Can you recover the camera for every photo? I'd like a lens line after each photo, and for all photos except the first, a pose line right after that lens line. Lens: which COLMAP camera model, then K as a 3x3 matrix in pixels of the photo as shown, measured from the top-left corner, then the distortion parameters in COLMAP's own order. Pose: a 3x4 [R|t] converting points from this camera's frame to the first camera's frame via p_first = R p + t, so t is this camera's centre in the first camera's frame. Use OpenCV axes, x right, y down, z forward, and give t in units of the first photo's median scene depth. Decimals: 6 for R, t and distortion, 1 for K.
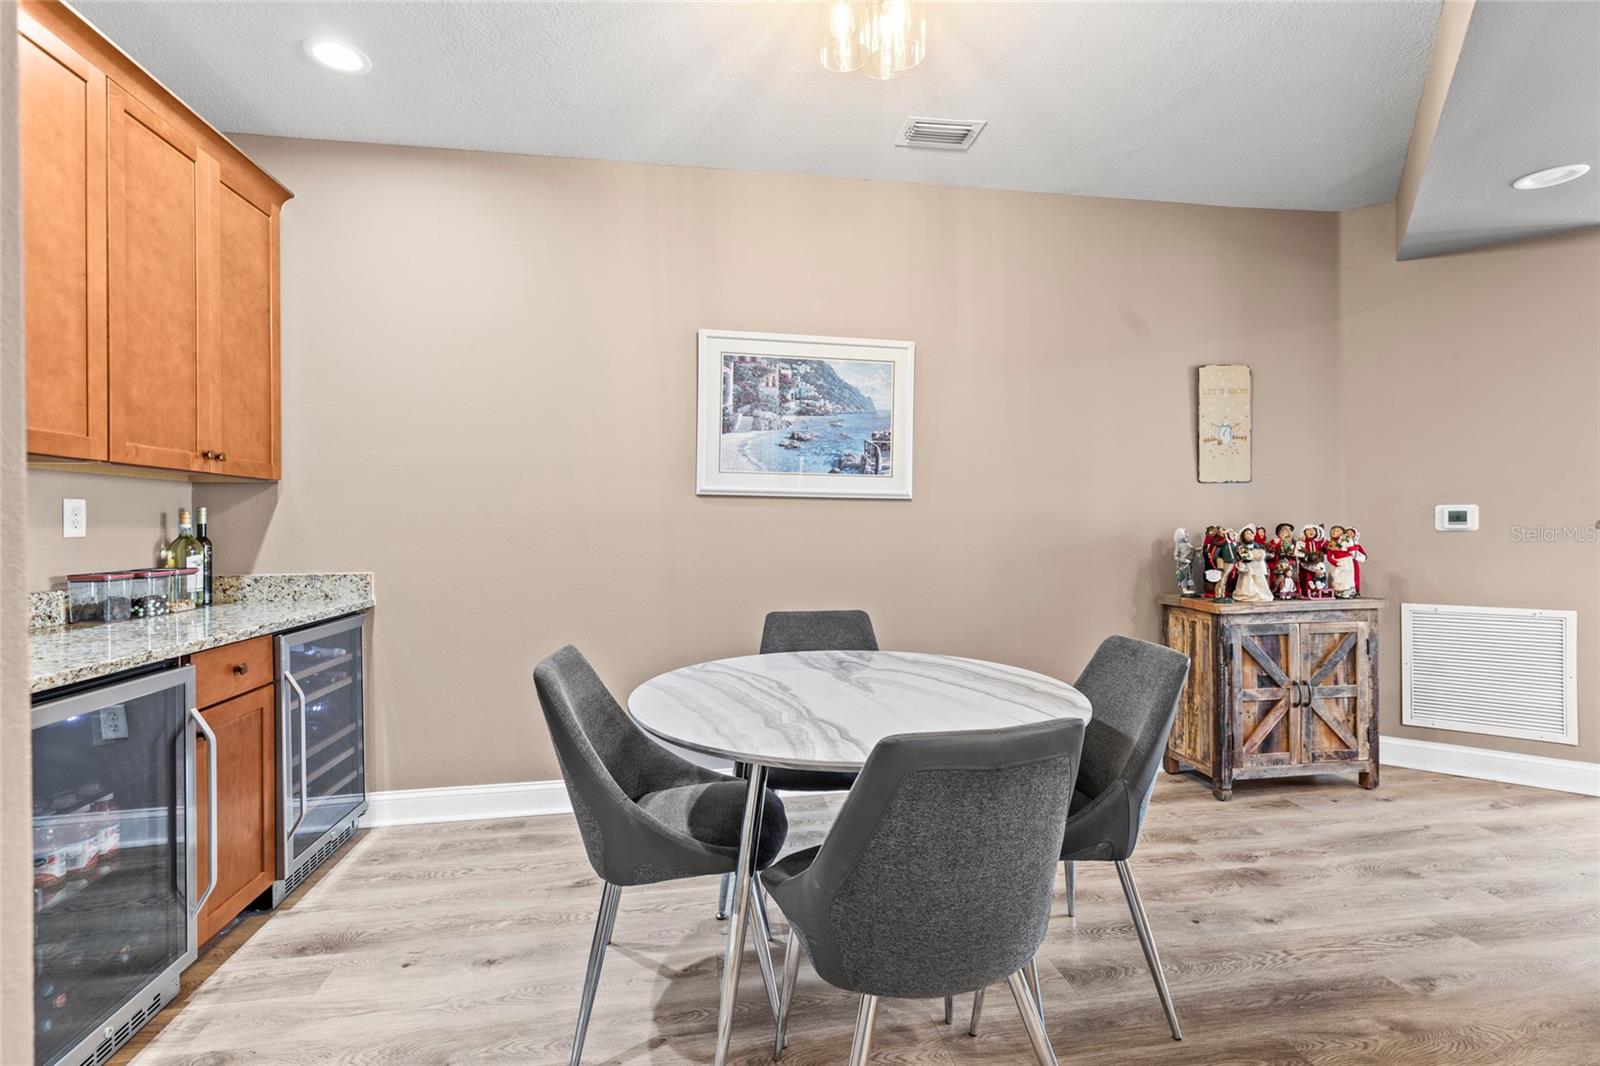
lens RADIAL K [[725.6, 0, 799.1], [0, 725.6, 522.7], [0, 0, 1]] dist [0.003472, -0.000192]
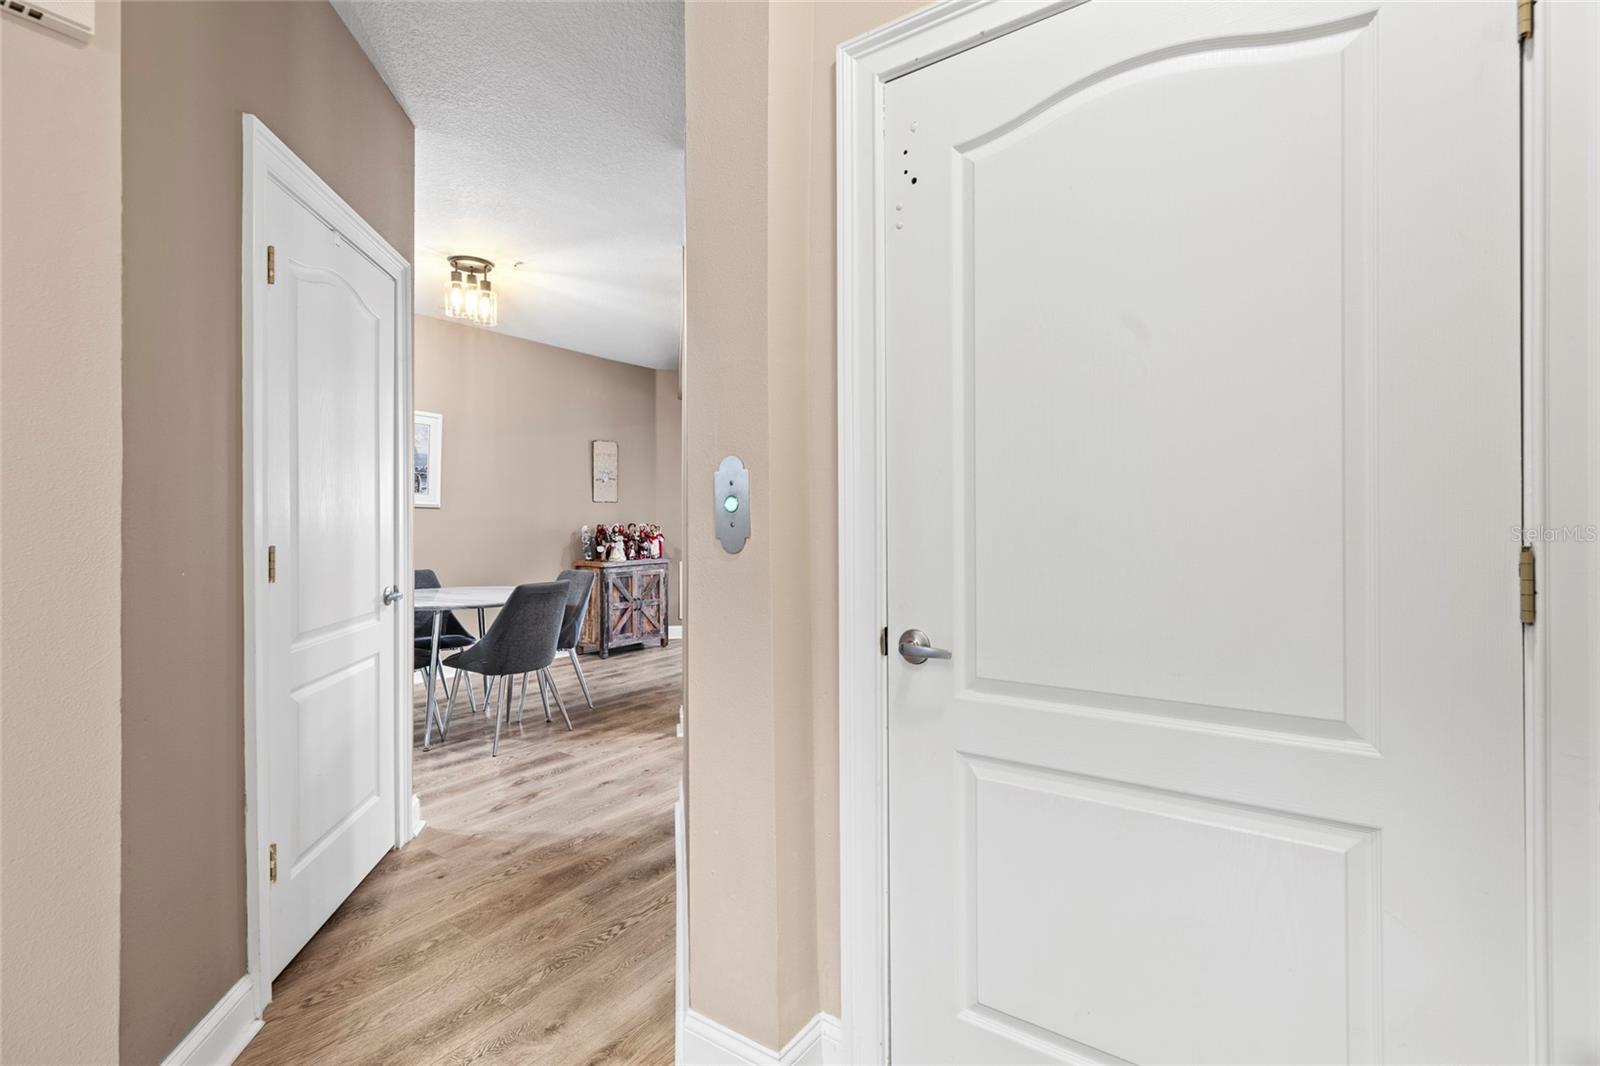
lens RADIAL K [[725.6, 0, 799.1], [0, 725.6, 522.7], [0, 0, 1]] dist [0.003472, -0.000192]
pose [[0.698059, 0.005516, 0.716019, -0.485400], [-0.003058, 0.999984, -0.004723, 0.007461], [-0.716034, 0.001107, 0.698064, -0.797243]]
